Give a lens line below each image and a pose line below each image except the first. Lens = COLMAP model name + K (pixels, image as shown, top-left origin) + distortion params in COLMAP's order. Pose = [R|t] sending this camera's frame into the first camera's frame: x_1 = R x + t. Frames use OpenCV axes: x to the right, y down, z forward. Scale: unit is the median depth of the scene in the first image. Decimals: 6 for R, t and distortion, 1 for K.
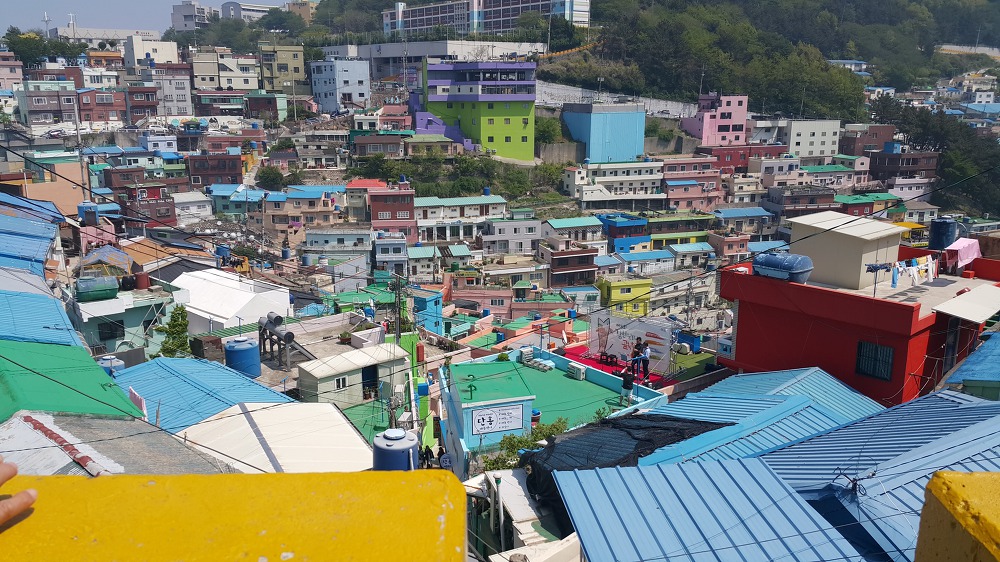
lens RADIAL K [[798.8, 0, 500.0], [0, 798.8, 281.0], [0, 0, 1]] dist [0.094467, -0.230236]
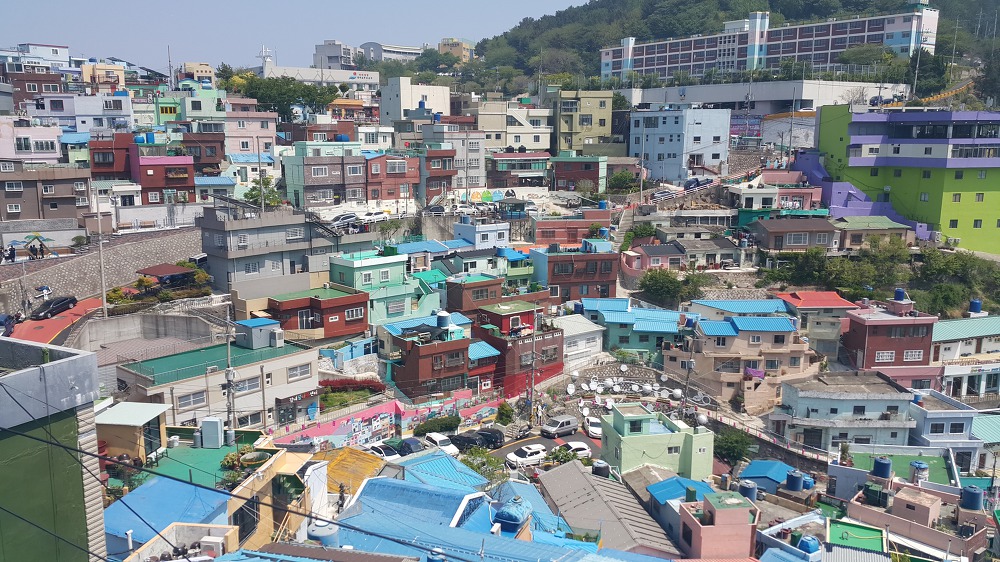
lens RADIAL K [[798.8, 0, 500.0], [0, 798.8, 281.0], [0, 0, 1]] dist [0.094467, -0.230236]
pose [[0.997819, 0.007354, -0.065605, -0.344450], [-0.010662, 0.998682, -0.050214, -0.091337], [0.065149, 0.050804, 0.996581, 0.309778]]
